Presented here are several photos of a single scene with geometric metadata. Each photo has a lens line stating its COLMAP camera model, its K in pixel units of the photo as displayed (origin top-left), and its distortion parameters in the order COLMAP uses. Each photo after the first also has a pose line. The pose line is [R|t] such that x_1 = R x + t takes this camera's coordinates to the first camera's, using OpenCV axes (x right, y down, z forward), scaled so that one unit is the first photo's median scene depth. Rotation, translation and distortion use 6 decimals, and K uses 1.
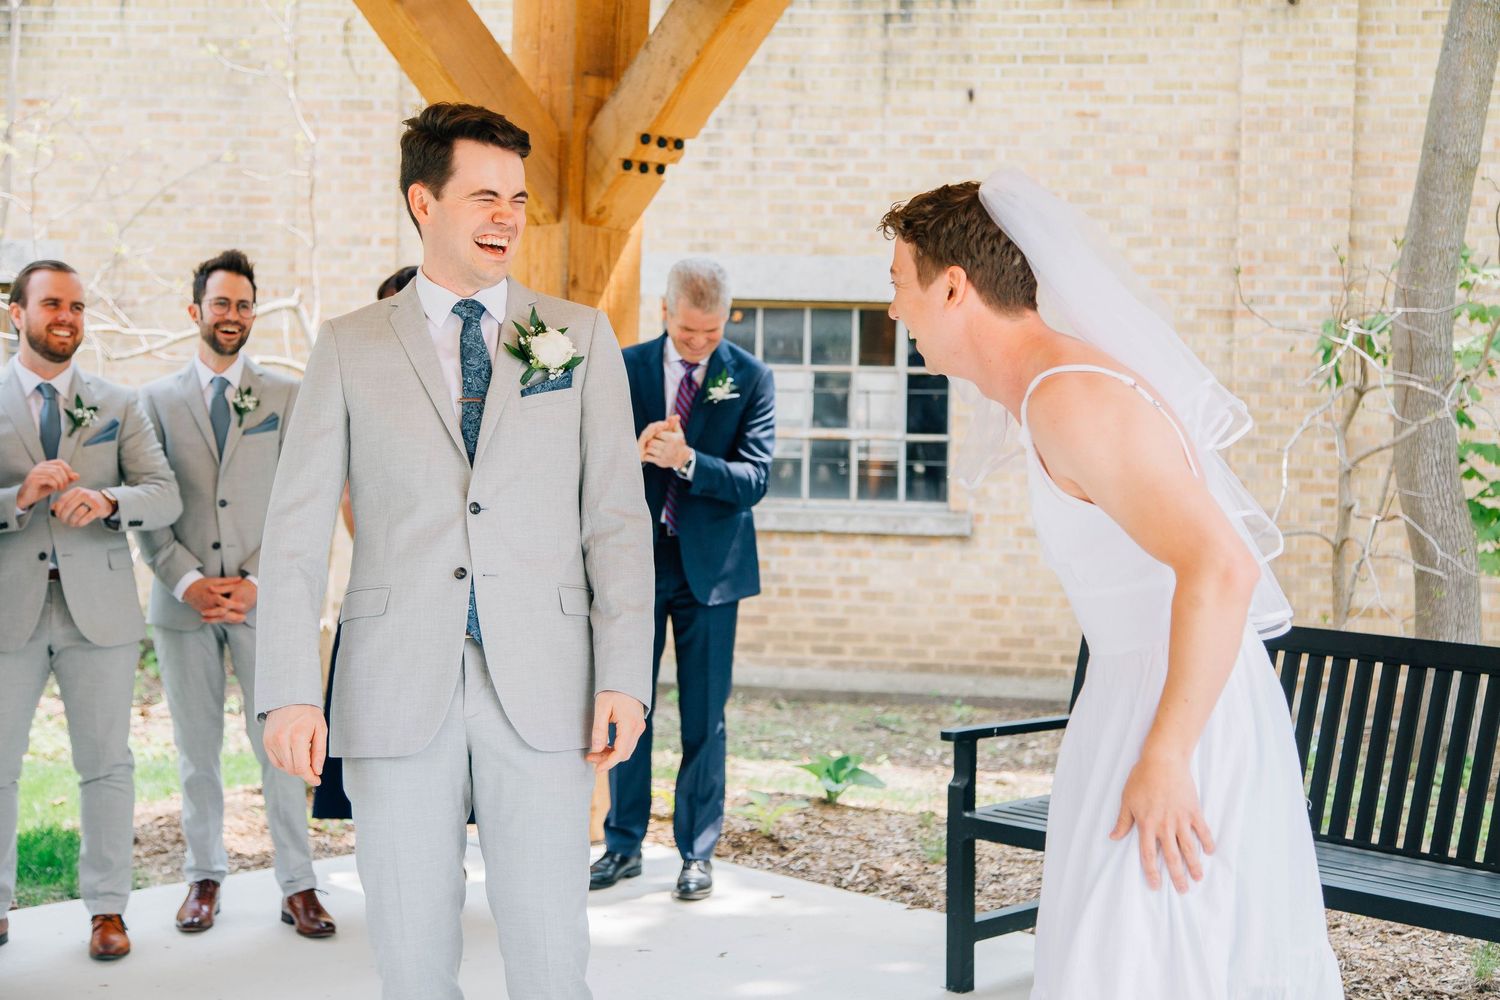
lens RADIAL K [[2376.8, 0, 763.3], [0, 2376.8, 506.0], [0, 0, 1]] dist [0.070778, 0.000000]
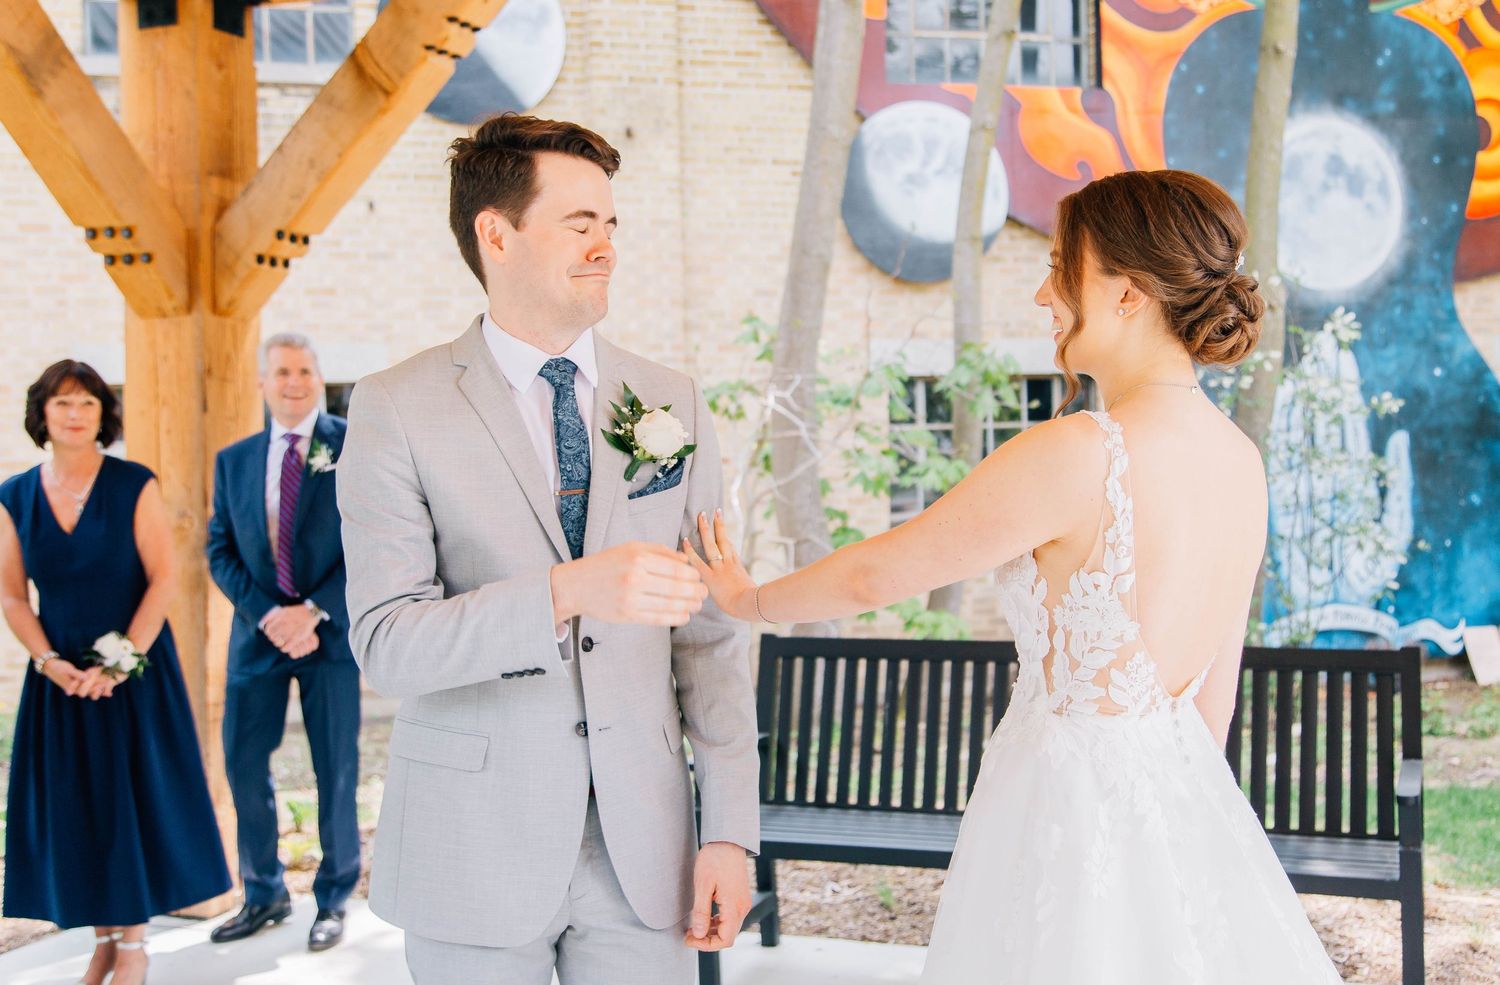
lens RADIAL K [[1818.8, 0, 767.1], [0, 1818.8, 465.3], [0, 0, 1]] dist [0.050233, 0.000000]
pose [[0.907029, -0.050384, 0.418044, -0.195447], [0.065757, 0.997583, -0.022441, -0.018327], [-0.415903, 0.047843, 0.908150, 0.169134]]
